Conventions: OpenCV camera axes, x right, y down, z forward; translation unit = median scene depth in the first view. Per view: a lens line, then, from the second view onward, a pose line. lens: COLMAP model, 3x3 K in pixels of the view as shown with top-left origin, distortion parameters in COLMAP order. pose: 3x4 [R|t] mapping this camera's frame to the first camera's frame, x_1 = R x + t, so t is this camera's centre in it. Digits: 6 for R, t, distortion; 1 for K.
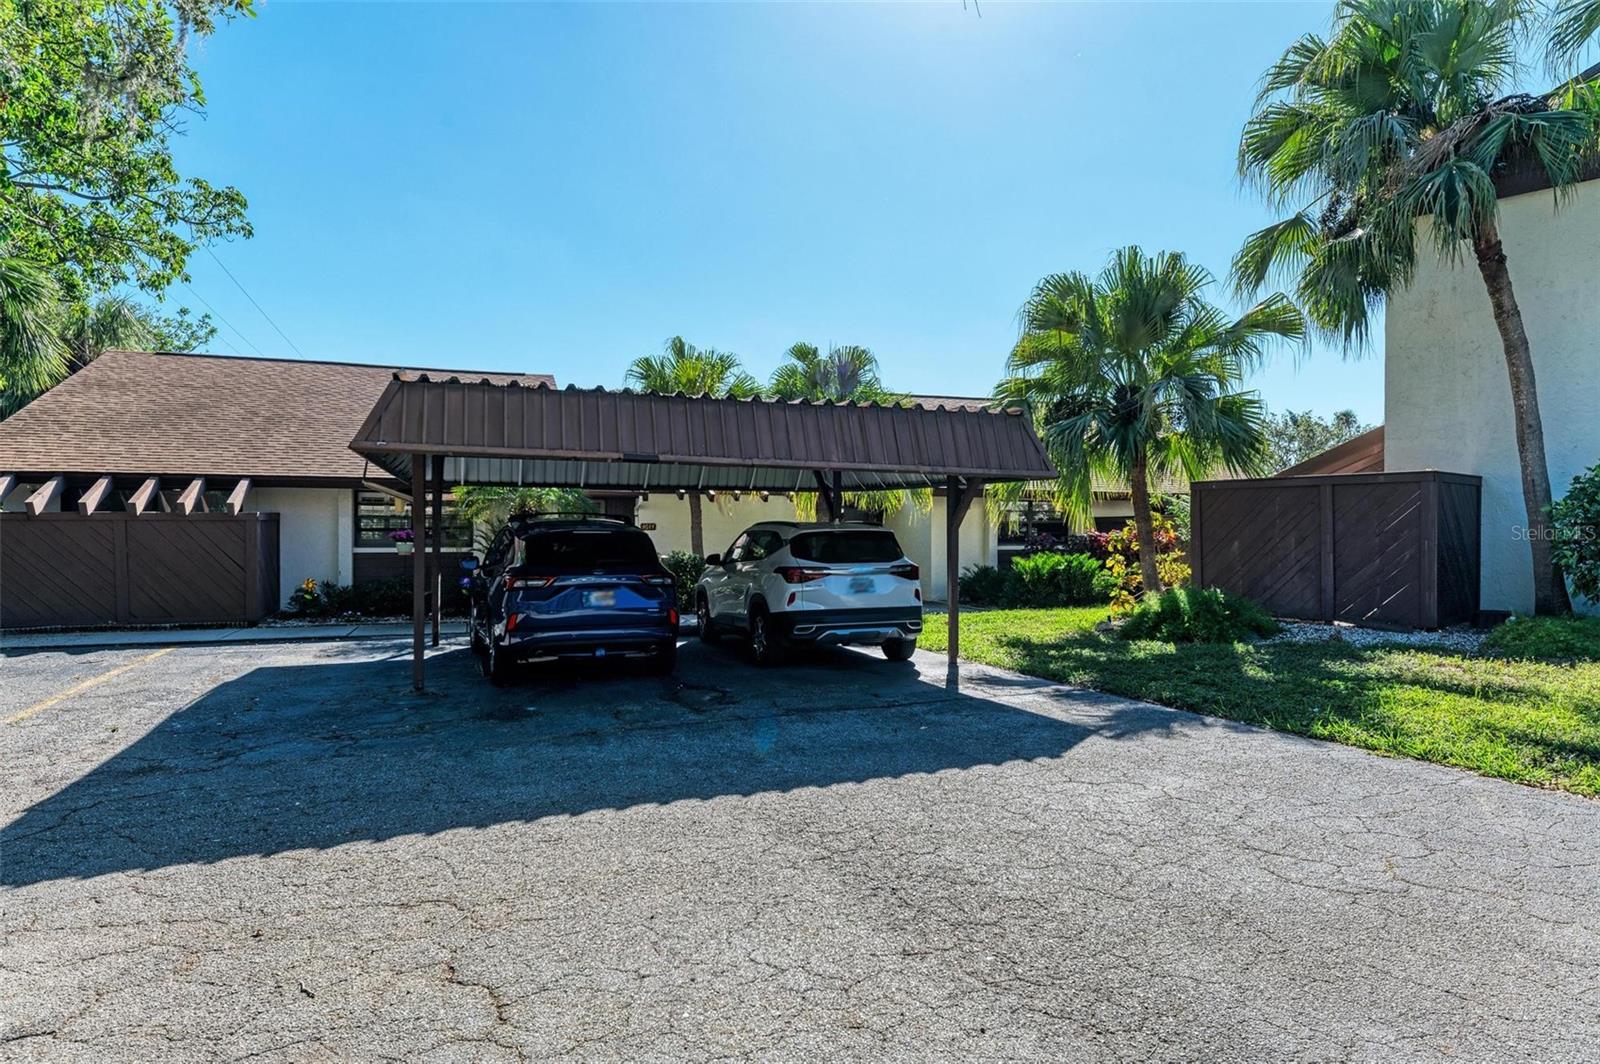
lens RADIAL K [[987.3, 0, 807.2], [0, 987.3, 539.1], [0, 0, 1]] dist [0.035530, -0.001540]
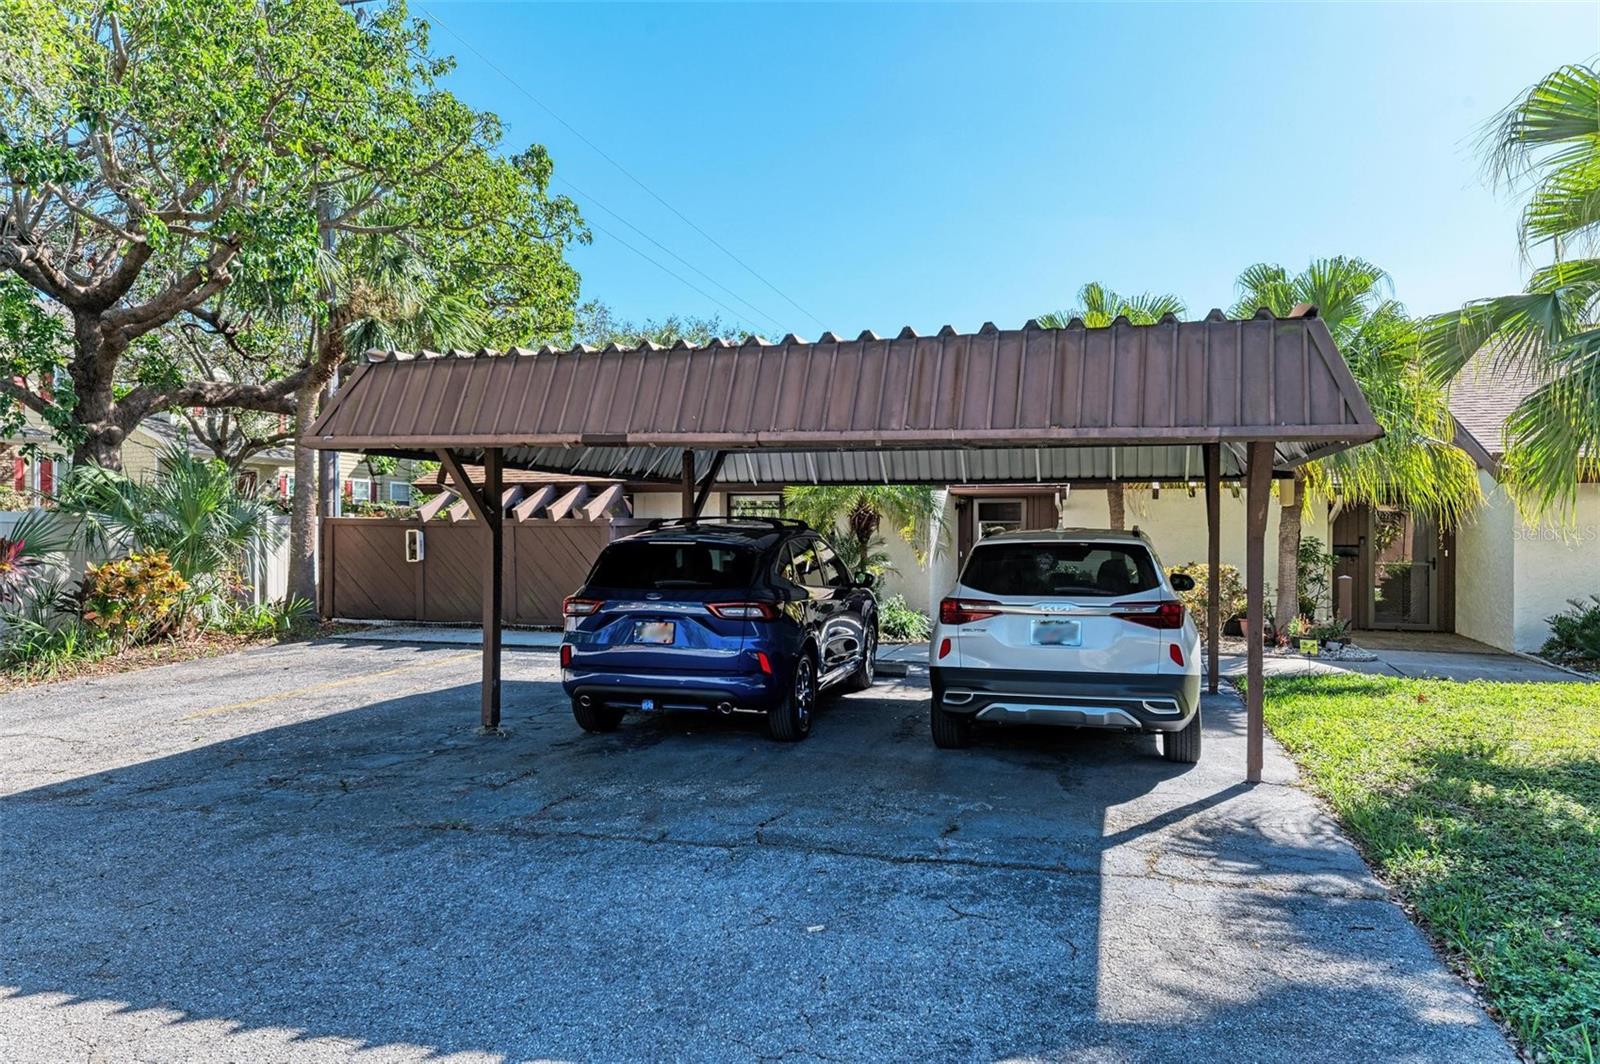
lens RADIAL K [[1043.1, 0, 796.9], [0, 1043.1, 531.3], [0, 0, 1]] dist [0.036713, 0.001103]
pose [[0.793355, 0.001294, -0.608758, 0.230791], [-0.007377, 0.999945, -0.007489, -0.007053], [0.608714, 0.010432, 0.793321, 0.286598]]
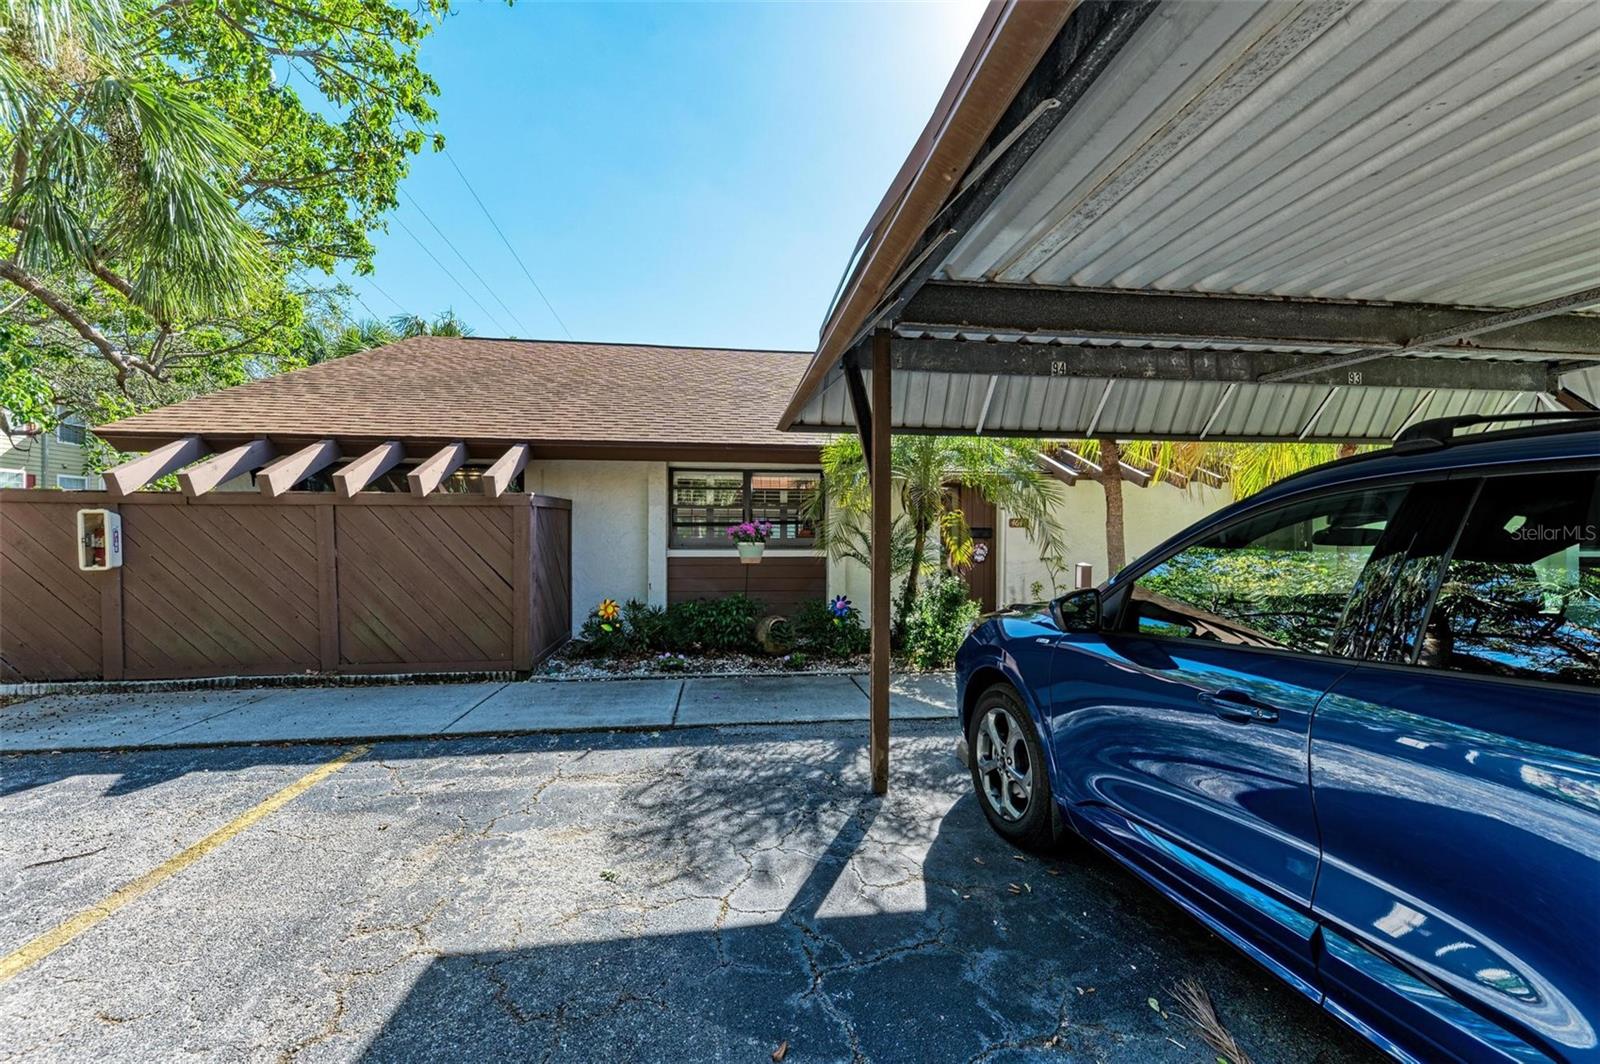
lens RADIAL K [[693.2, 0, 801.4], [0, 693.2, 541.7], [0, 0, 1]] dist [0.014225, 0.000182]
pose [[0.978911, 0.001801, -0.204280, -0.300751], [-0.001792, 0.999998, 0.000233, 0.002802], [0.204280, 0.000138, 0.978912, 0.615914]]
